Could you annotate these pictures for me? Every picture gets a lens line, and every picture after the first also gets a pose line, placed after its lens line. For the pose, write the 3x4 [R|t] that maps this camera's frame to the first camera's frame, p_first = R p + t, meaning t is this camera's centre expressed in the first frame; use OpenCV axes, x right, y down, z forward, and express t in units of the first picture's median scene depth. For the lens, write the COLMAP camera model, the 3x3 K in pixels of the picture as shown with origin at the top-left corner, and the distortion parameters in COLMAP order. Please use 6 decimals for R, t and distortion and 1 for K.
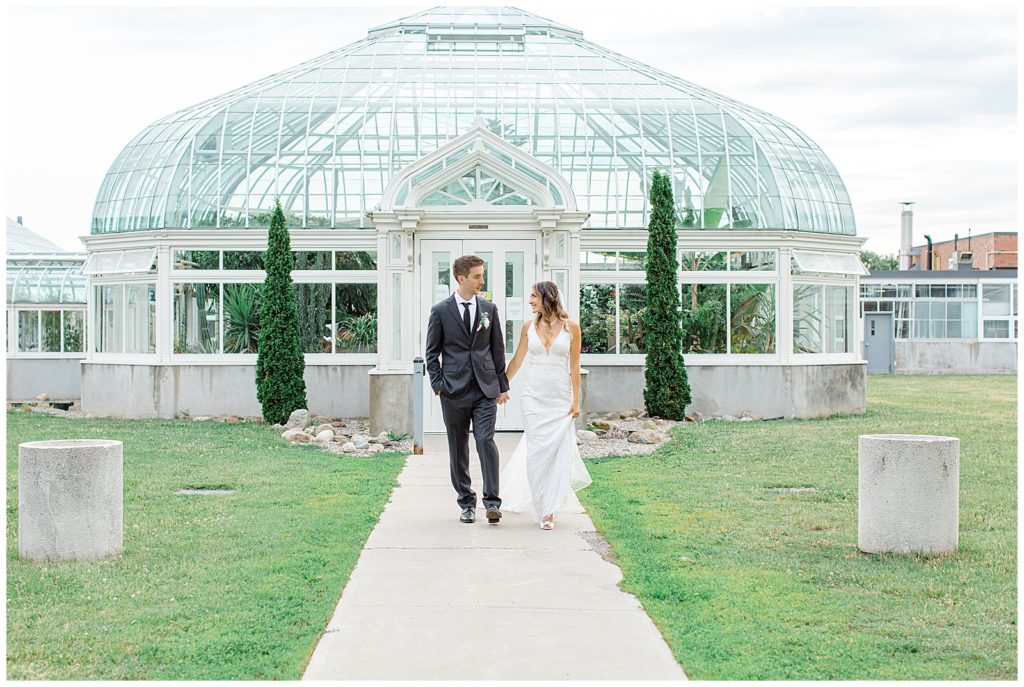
lens RADIAL K [[1448.7, 0, 512.0], [0, 1448.7, 343.5], [0, 0, 1]] dist [0.036322, 0.024620]
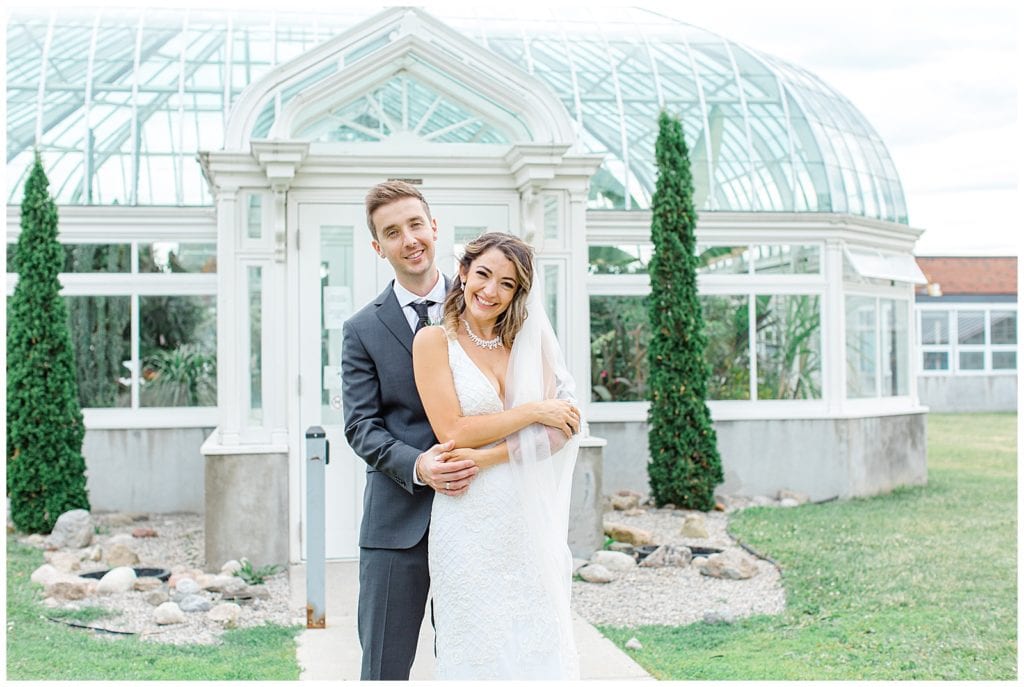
lens RADIAL K [[1448.7, 0, 512.0], [0, 1448.7, 343.5], [0, 0, 1]] dist [0.036322, 0.024620]
pose [[0.991405, -0.007281, 0.130626, -0.047338], [0.010494, 0.999659, -0.023928, -0.004626], [-0.130407, 0.025093, 0.991143, 0.387353]]
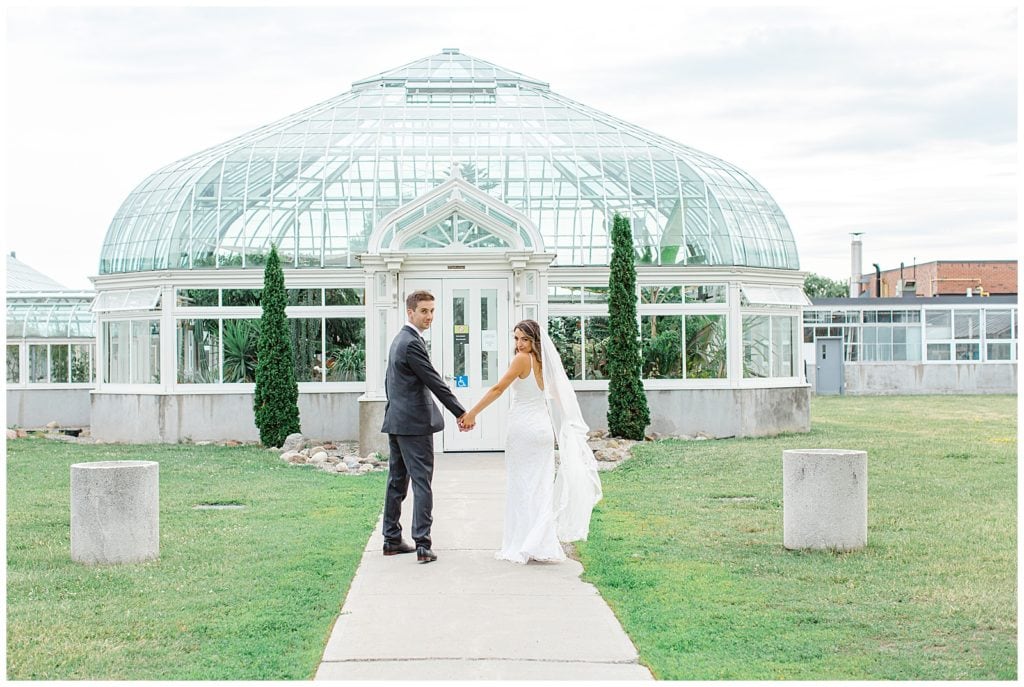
lens RADIAL K [[1394.8, 0, 512.0], [0, 1394.8, 343.5], [0, 0, 1]] dist [0.032982, 0.023272]
pose [[0.999776, -0.009175, 0.019089, -0.001193], [0.009511, 0.999800, -0.017573, -0.002505], [-0.018924, 0.017751, 0.999663, -0.058549]]
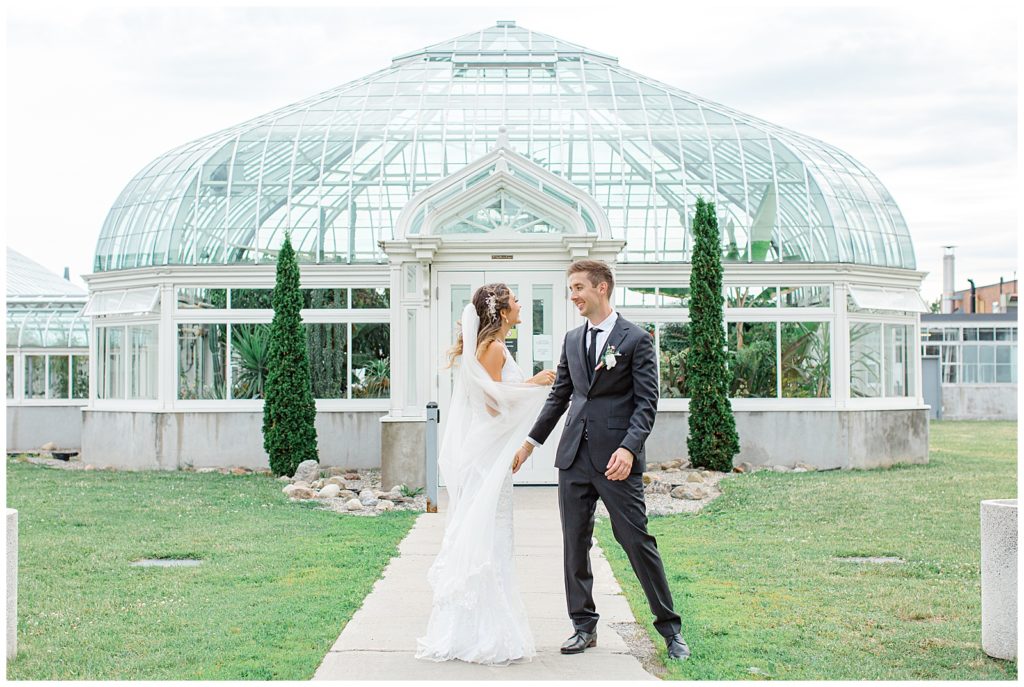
lens RADIAL K [[1415.3, 0, 512.0], [0, 1415.3, 343.5], [0, 0, 1]] dist [0.022176, 0.035838]
pose [[0.999593, -0.003911, -0.028273, 0.006451], [0.002963, 0.999434, -0.033509, 0.002195], [0.028388, 0.033412, 0.999038, 0.107501]]
